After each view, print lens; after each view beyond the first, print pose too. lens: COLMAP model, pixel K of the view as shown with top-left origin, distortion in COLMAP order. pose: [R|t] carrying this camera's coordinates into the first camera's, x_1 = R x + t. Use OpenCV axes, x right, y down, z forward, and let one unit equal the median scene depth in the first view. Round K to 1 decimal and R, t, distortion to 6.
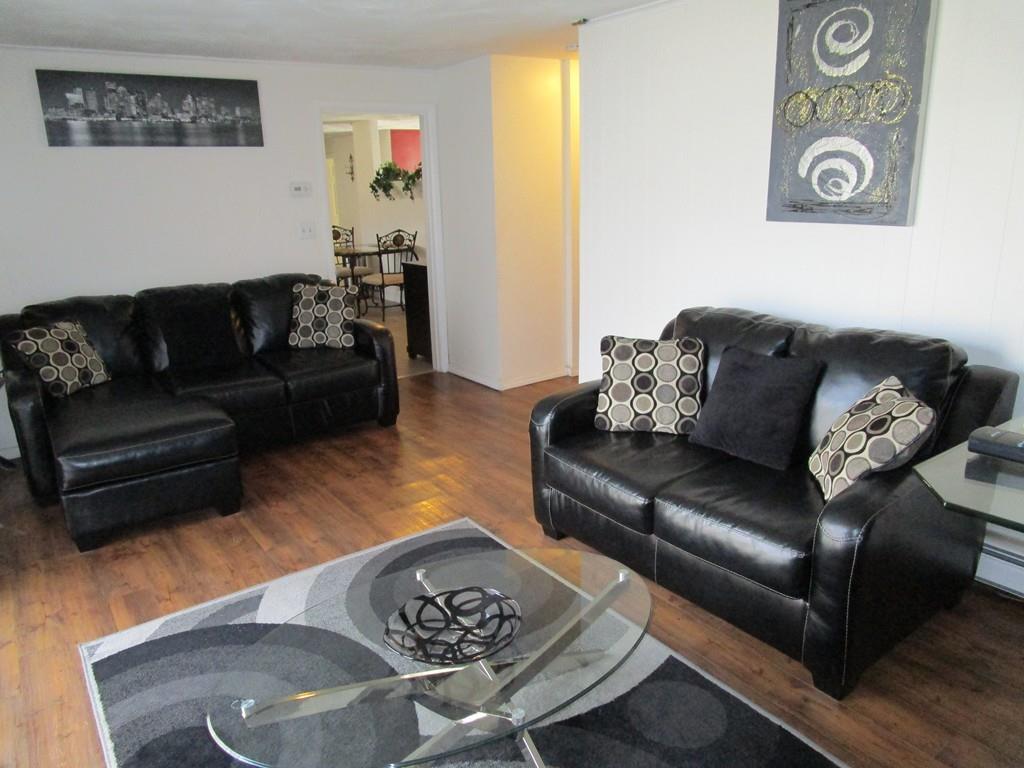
lens RADIAL K [[731.4, 0, 512.0], [0, 731.4, 384.0], [0, 0, 1]] dist [-0.001750, -0.000786]
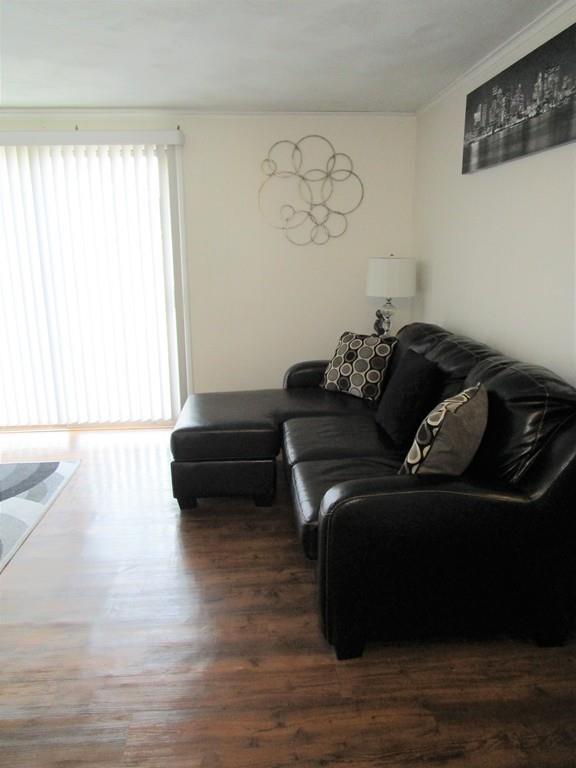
lens RADIAL K [[548.5, 0, 288.0], [0, 548.5, 384.0], [0, 0, 1]] dist [-0.001750, -0.000786]
pose [[-0.527625, 0.244782, -0.813445, 0.160707], [-0.209893, 0.890326, 0.404061, -0.327055], [0.823138, 0.383929, -0.418380, 1.235243]]
